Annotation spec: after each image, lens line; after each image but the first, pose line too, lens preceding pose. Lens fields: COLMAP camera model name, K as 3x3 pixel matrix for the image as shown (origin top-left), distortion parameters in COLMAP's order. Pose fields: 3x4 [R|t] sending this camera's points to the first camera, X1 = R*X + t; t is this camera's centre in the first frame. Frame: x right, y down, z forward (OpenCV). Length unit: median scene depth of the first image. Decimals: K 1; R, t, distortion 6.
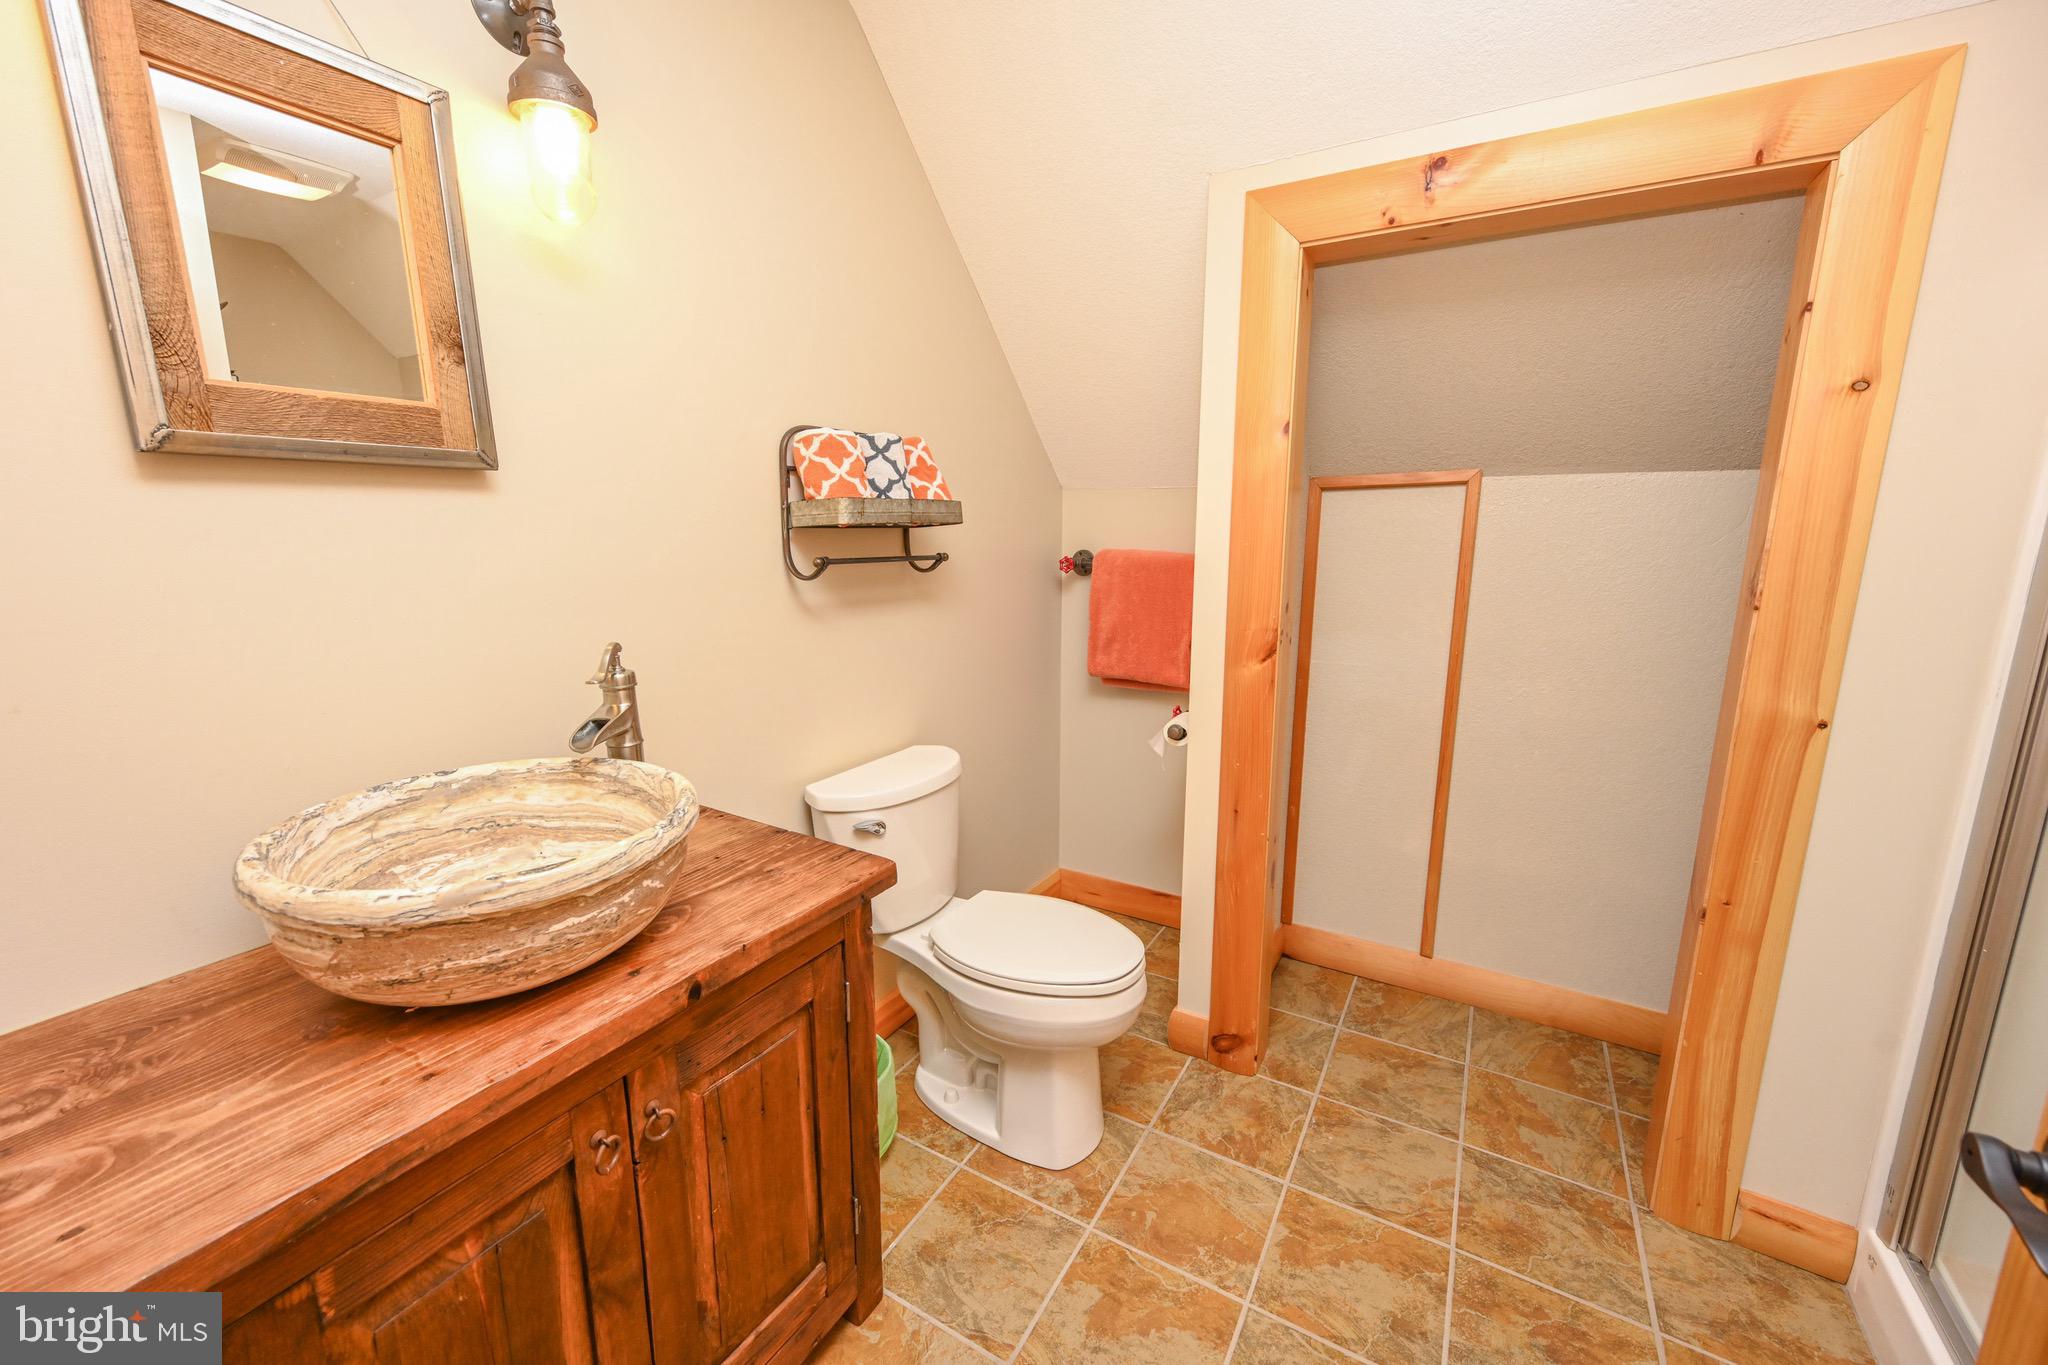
lens RADIAL K [[813.2, 0, 1025.6], [0, 813.2, 677.6], [0, 0, 1]] dist [-0.002097, -0.000342]
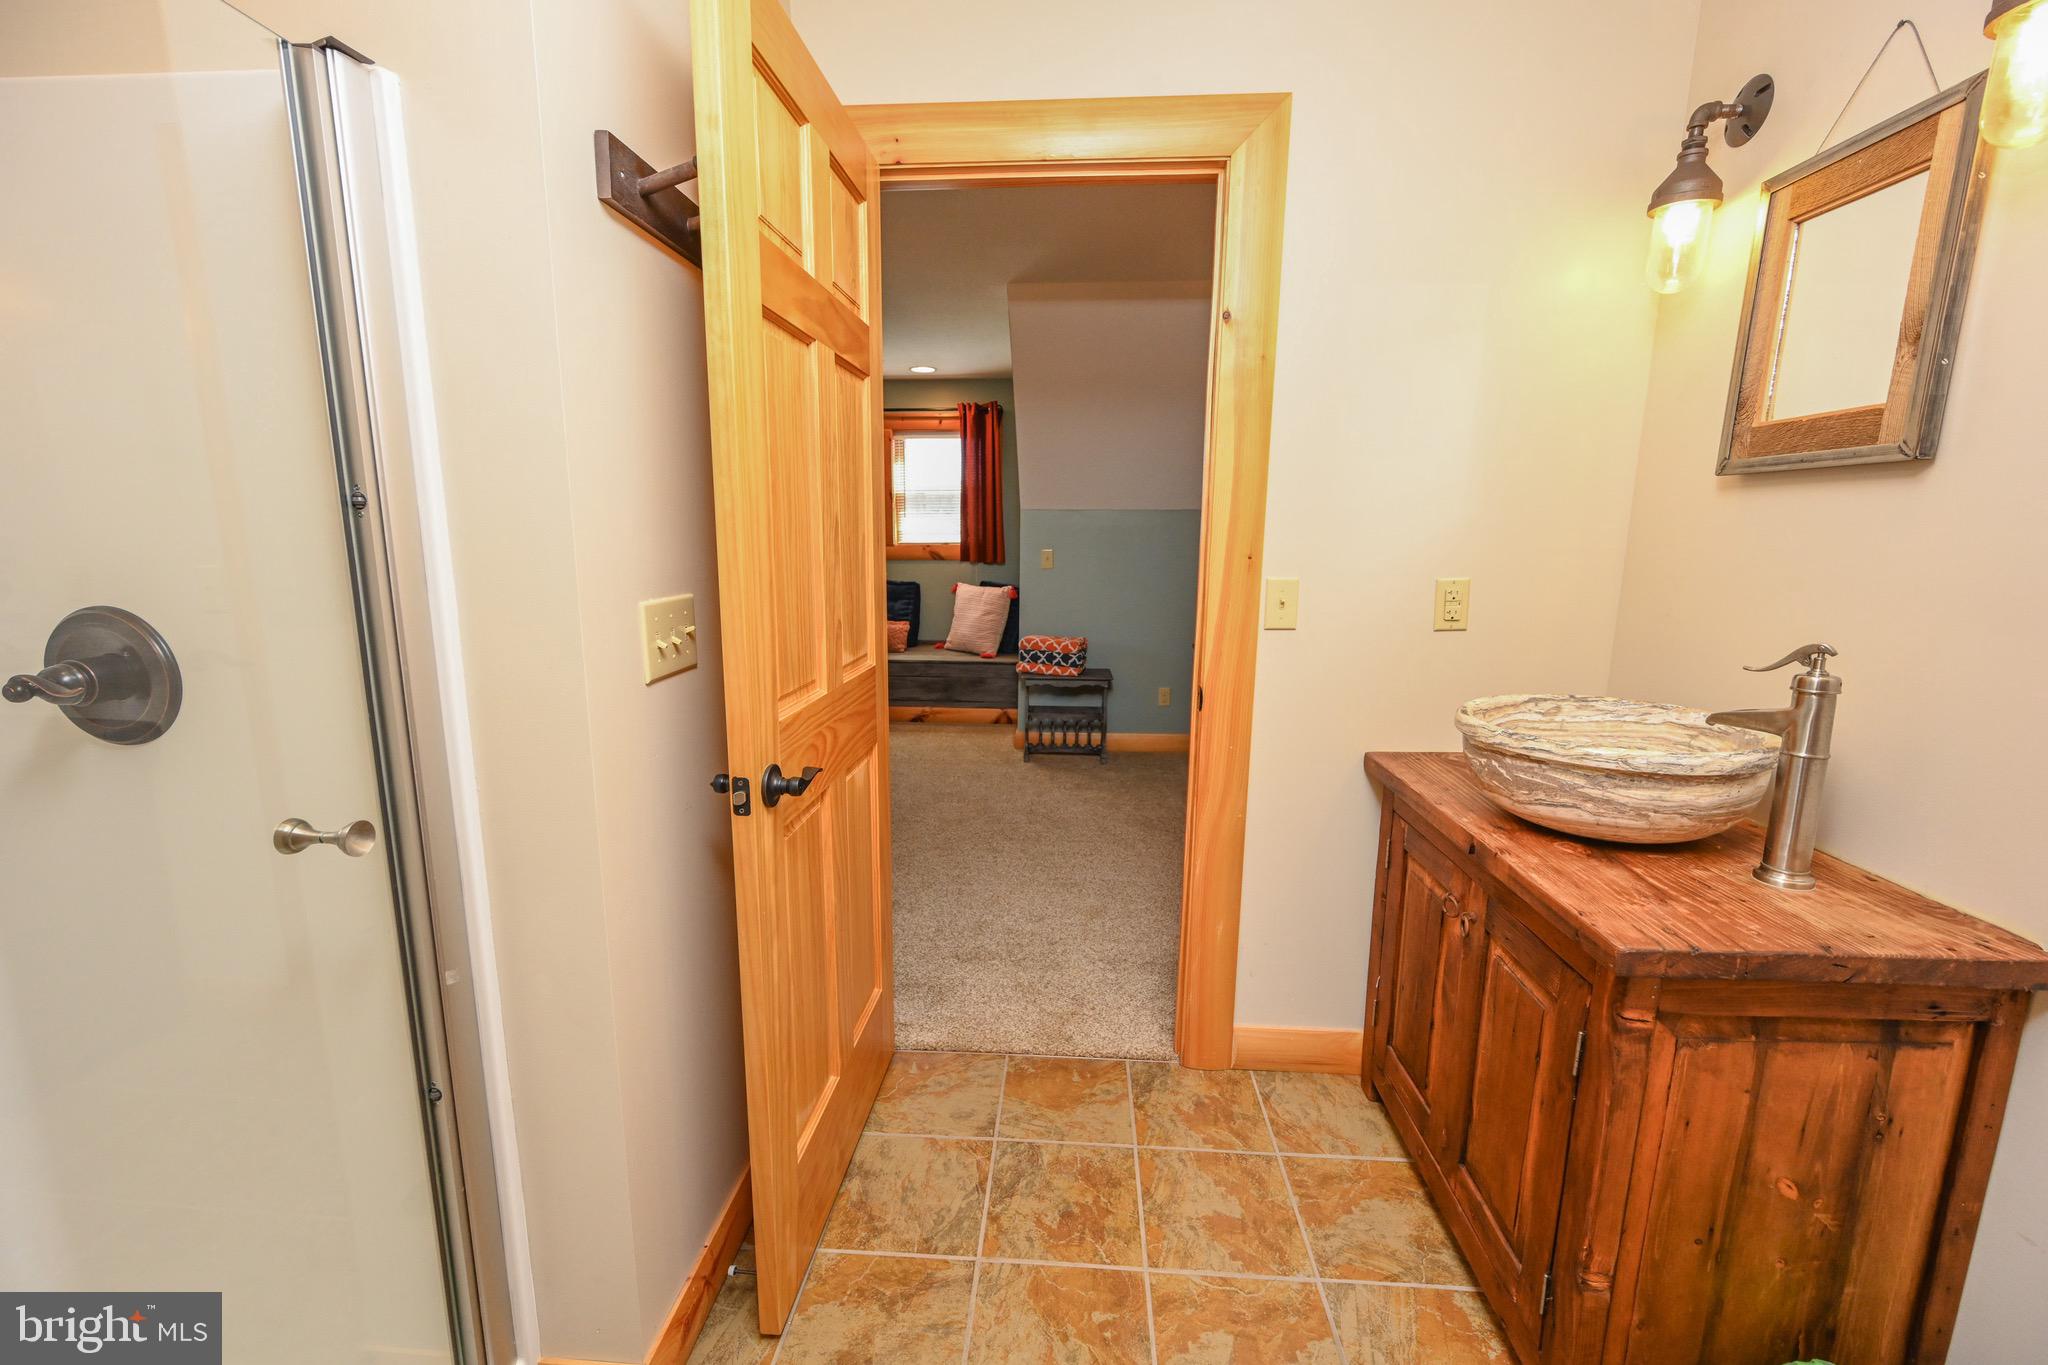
lens RADIAL K [[813.2, 0, 1025.6], [0, 813.2, 677.6], [0, 0, 1]] dist [-0.002097, -0.000342]
pose [[-0.892546, 0.076243, -0.444464, 0.808897], [-0.089488, 0.936058, 0.340275, -0.273975], [0.441988, 0.343485, -0.828653, 1.577795]]
